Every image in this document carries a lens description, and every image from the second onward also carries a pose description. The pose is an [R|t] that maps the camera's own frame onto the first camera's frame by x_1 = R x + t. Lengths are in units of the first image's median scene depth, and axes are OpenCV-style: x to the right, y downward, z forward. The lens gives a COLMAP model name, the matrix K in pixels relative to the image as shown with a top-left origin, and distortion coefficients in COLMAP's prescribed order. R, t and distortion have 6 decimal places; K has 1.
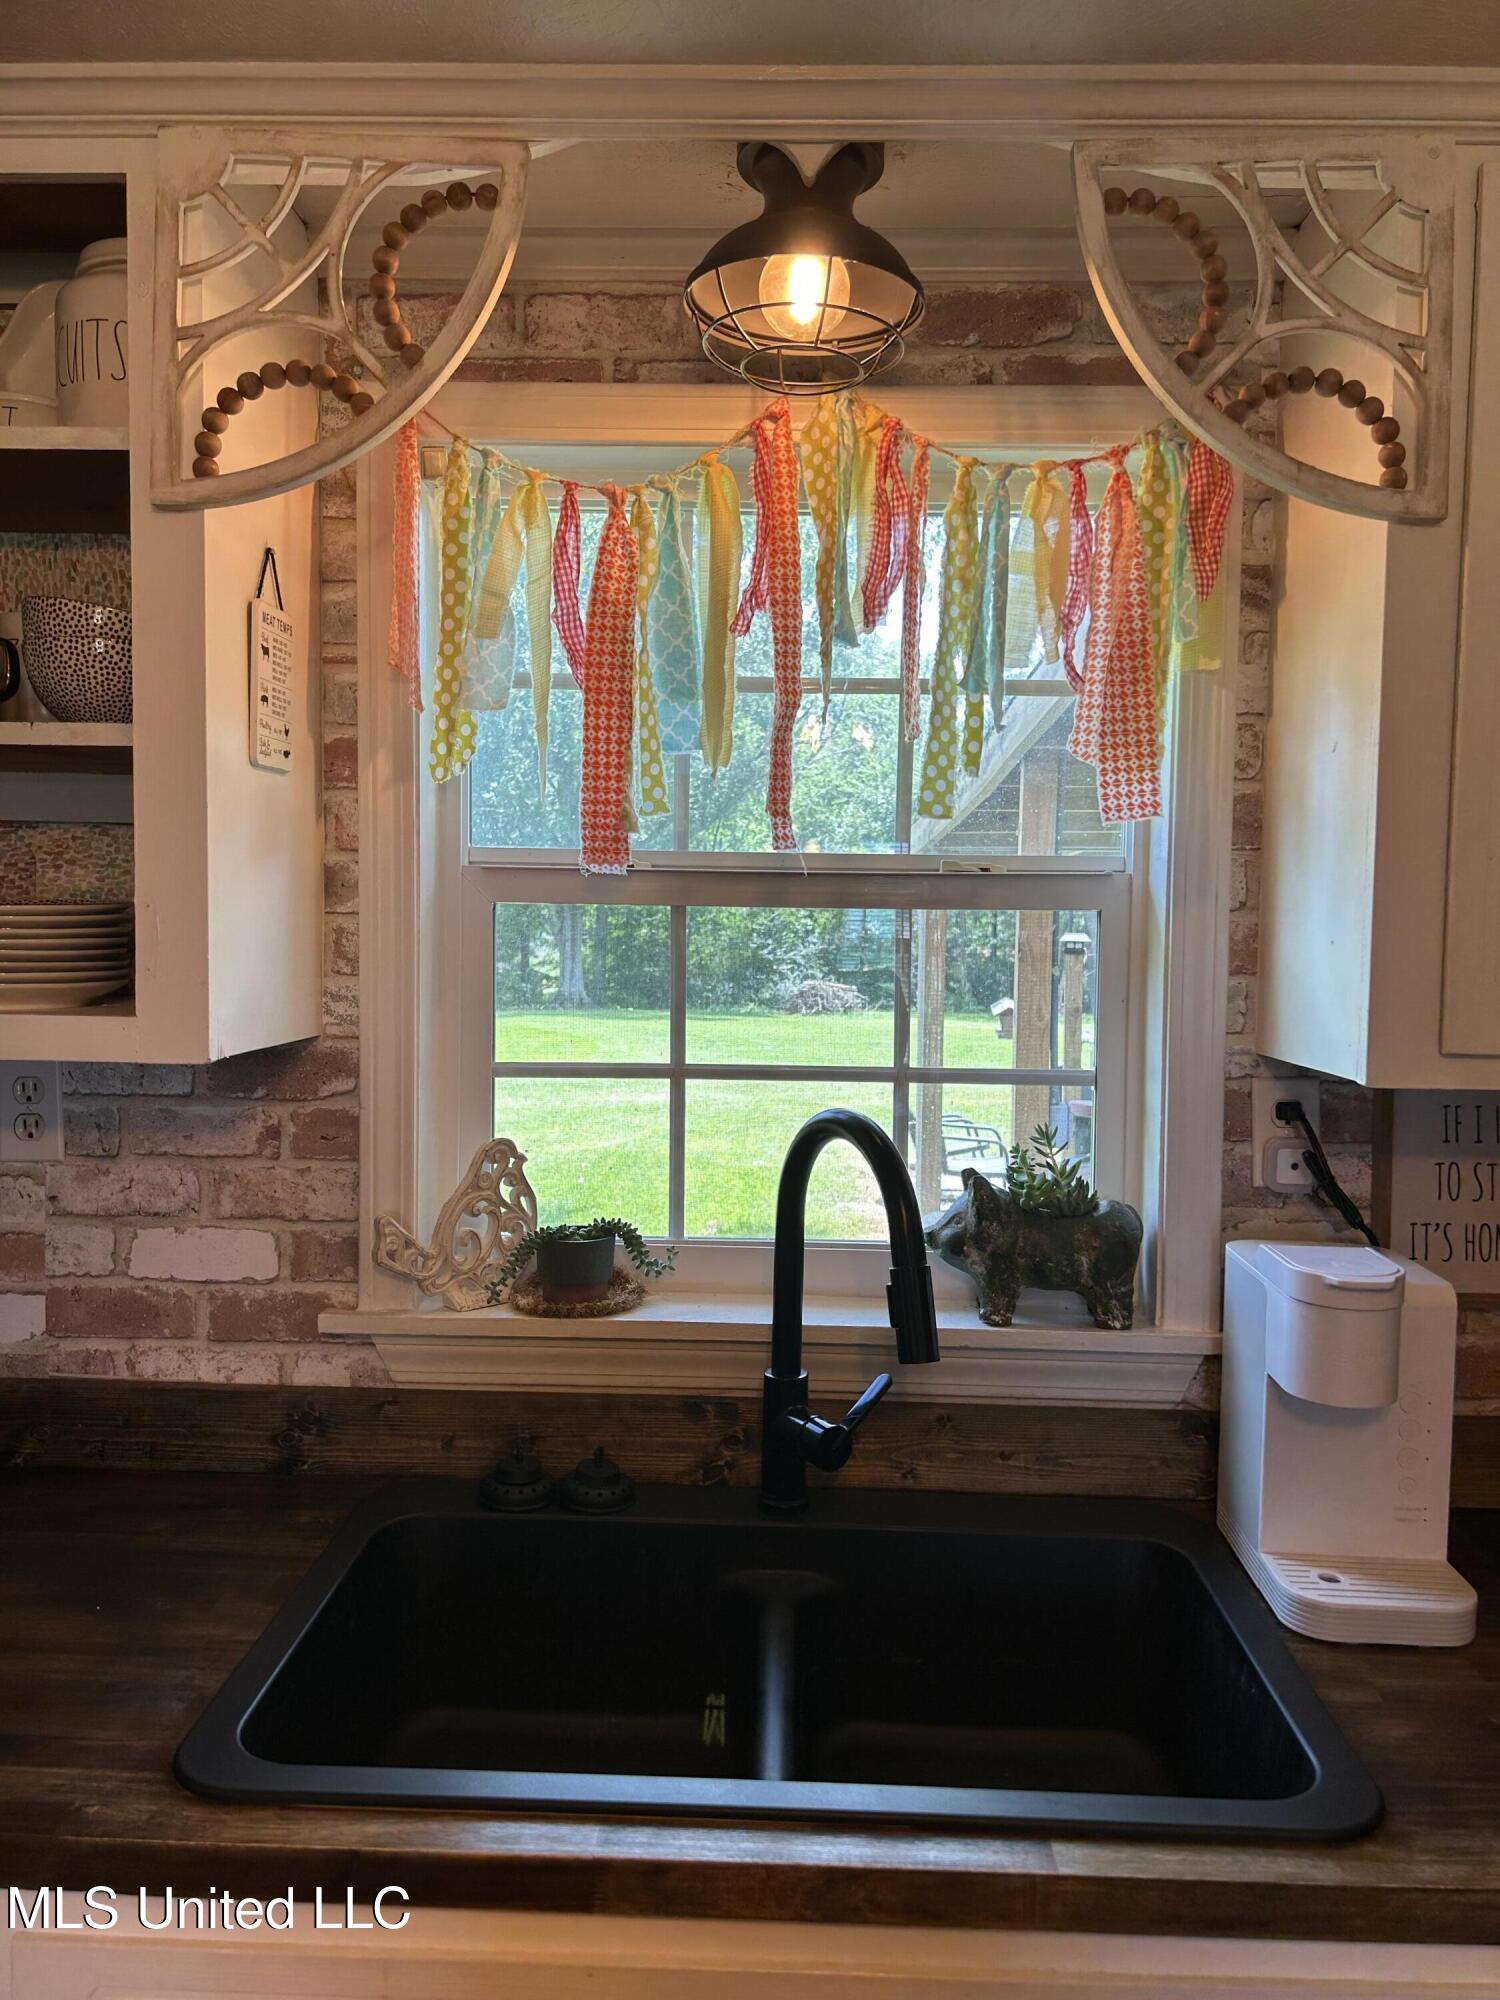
lens RADIAL K [[1510.2, 0, 755.9], [0, 1510.2, 1003.7], [0, 0, 1]] dist [0.054809, -0.063512]
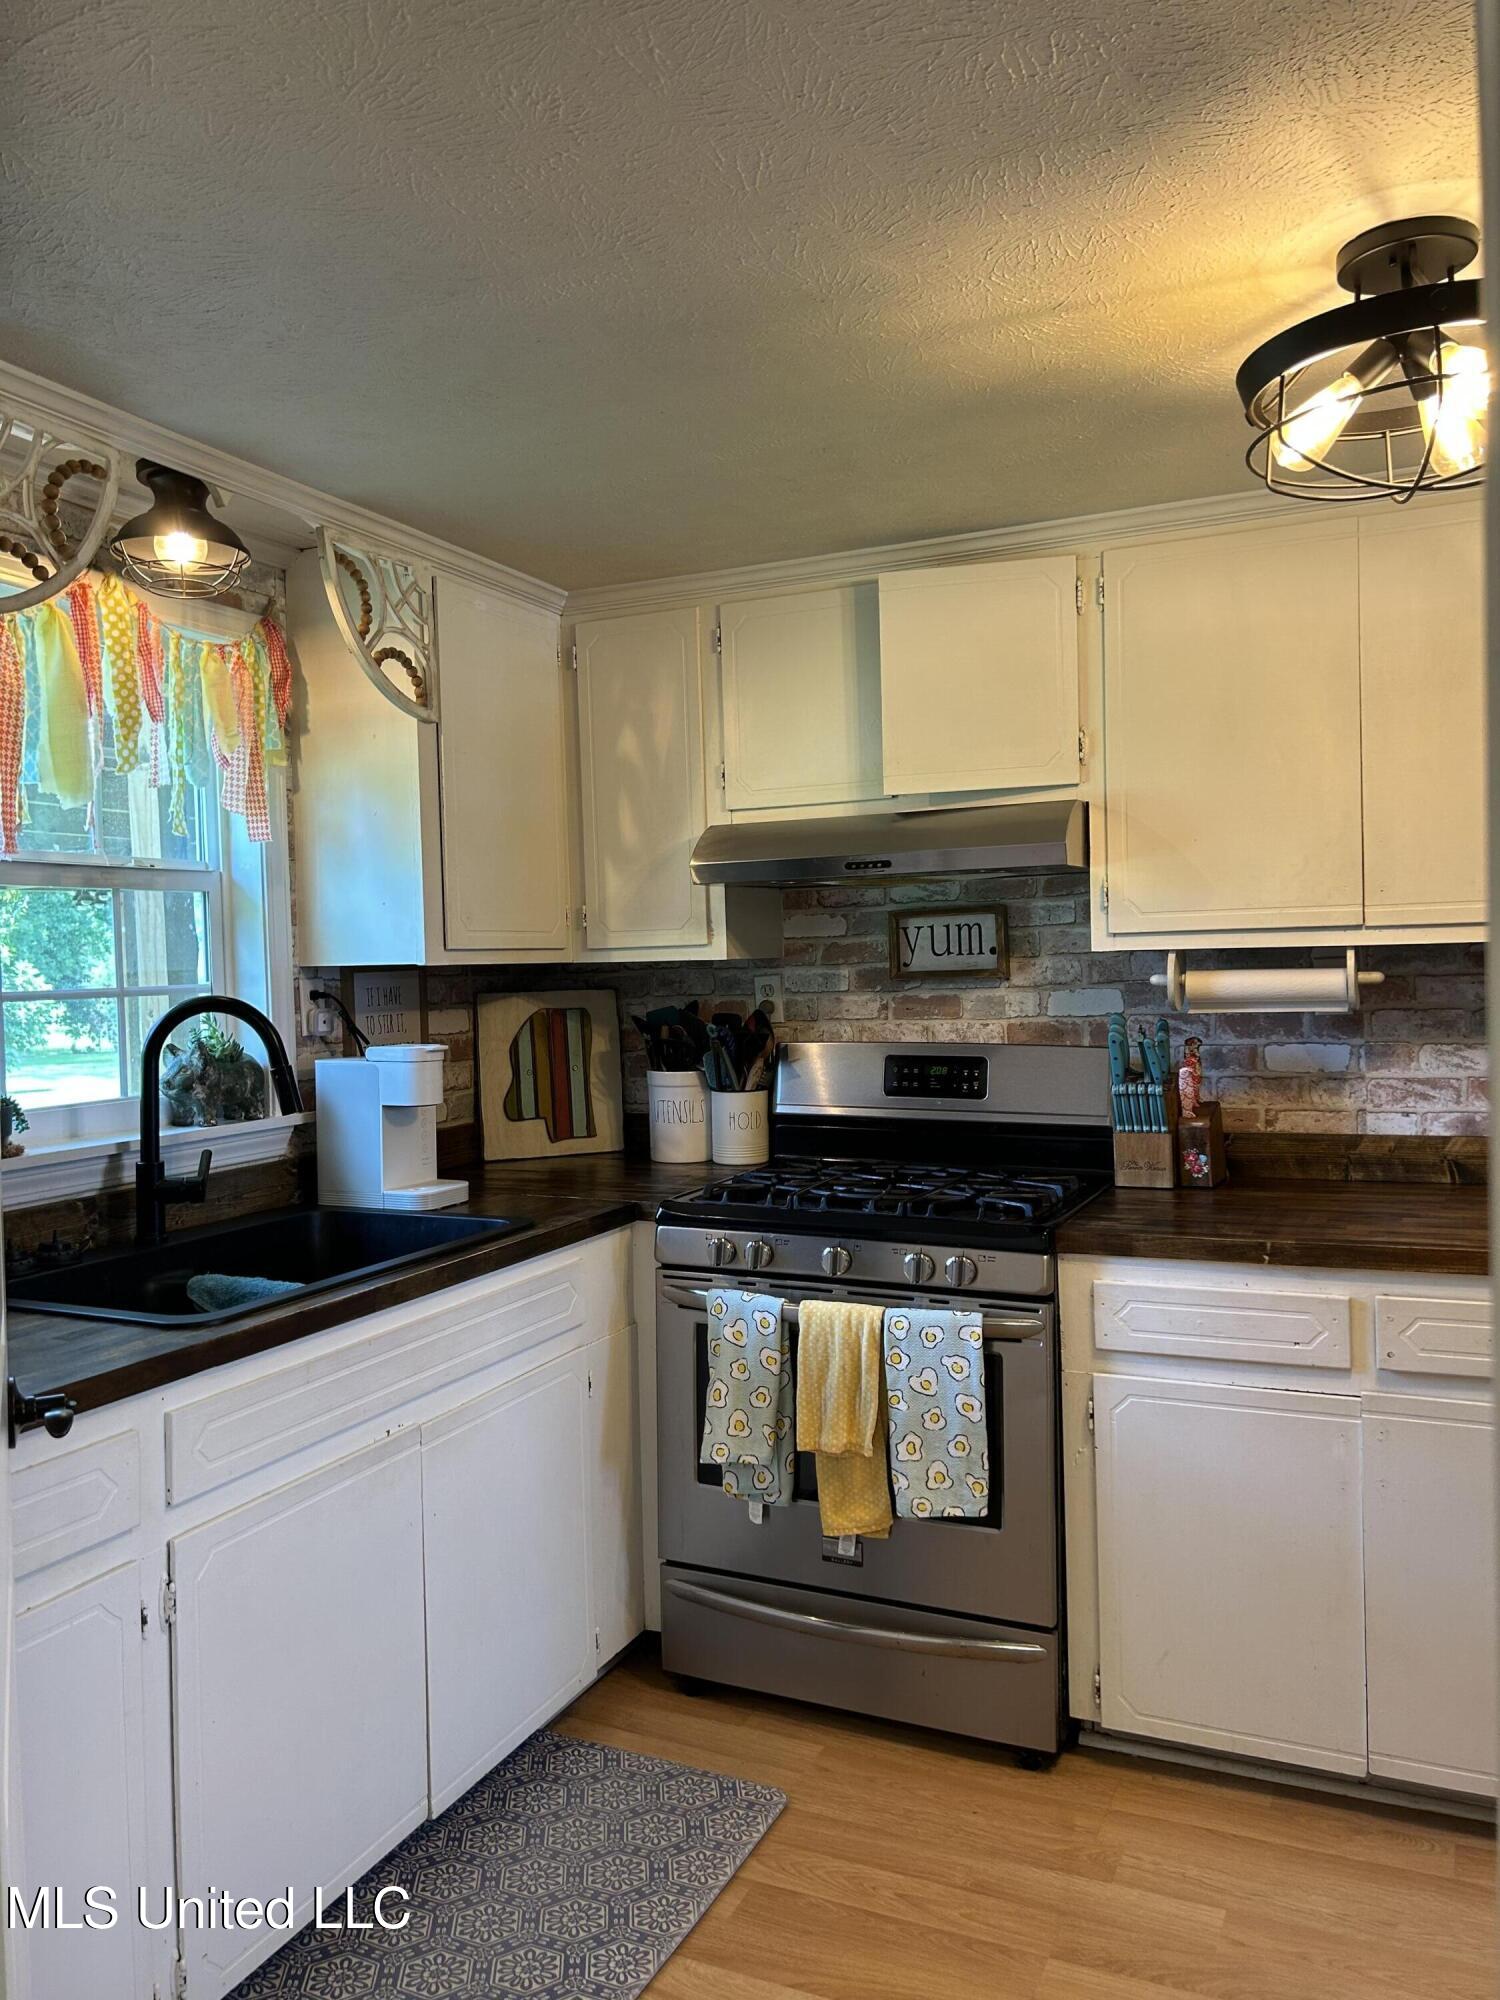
lens RADIAL K [[1510.2, 0, 759.0], [0, 1510.2, 1011.2], [0, 0, 1]] dist [0.054809, -0.063512]
pose [[0.379787, -0.057445, 0.923289, -1.244441], [0.077643, 0.996528, 0.030064, 0.077449], [-0.921810, 0.060269, 0.382929, -0.270401]]
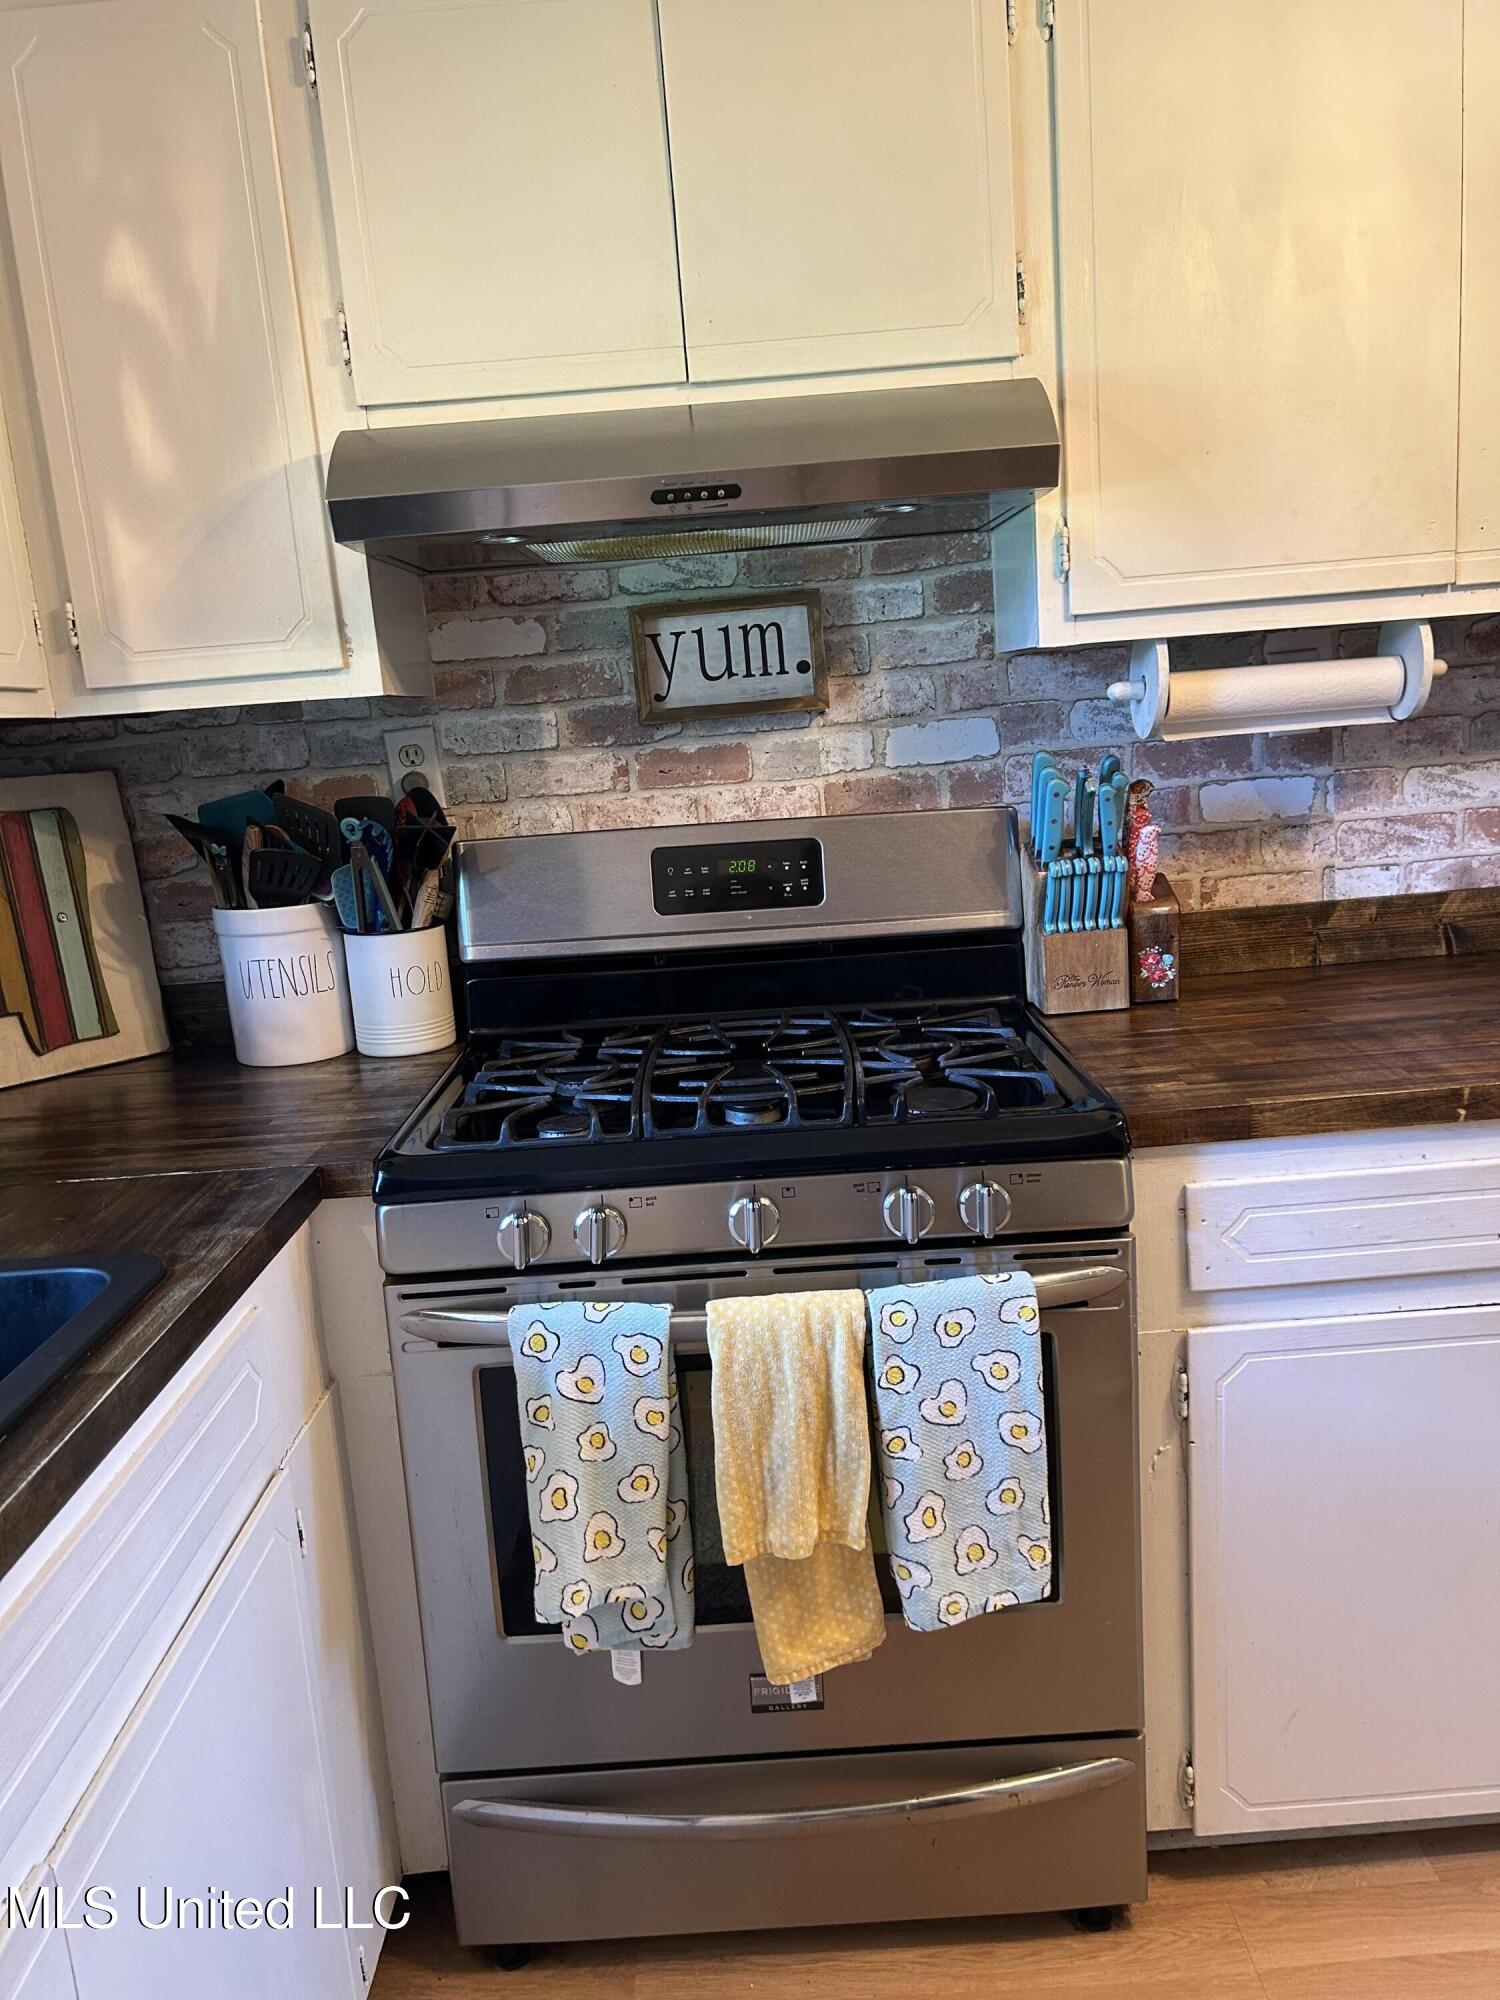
lens RADIAL K [[1510.2, 0, 770.5], [0, 1510.2, 1017.3], [0, 0, 1]] dist [0.054809, -0.063512]
pose [[-0.055661, -0.209076, 0.976314, -0.526865], [0.124697, 0.968718, 0.214558, 0.091300], [-0.990632, 0.133686, -0.027848, 0.338024]]
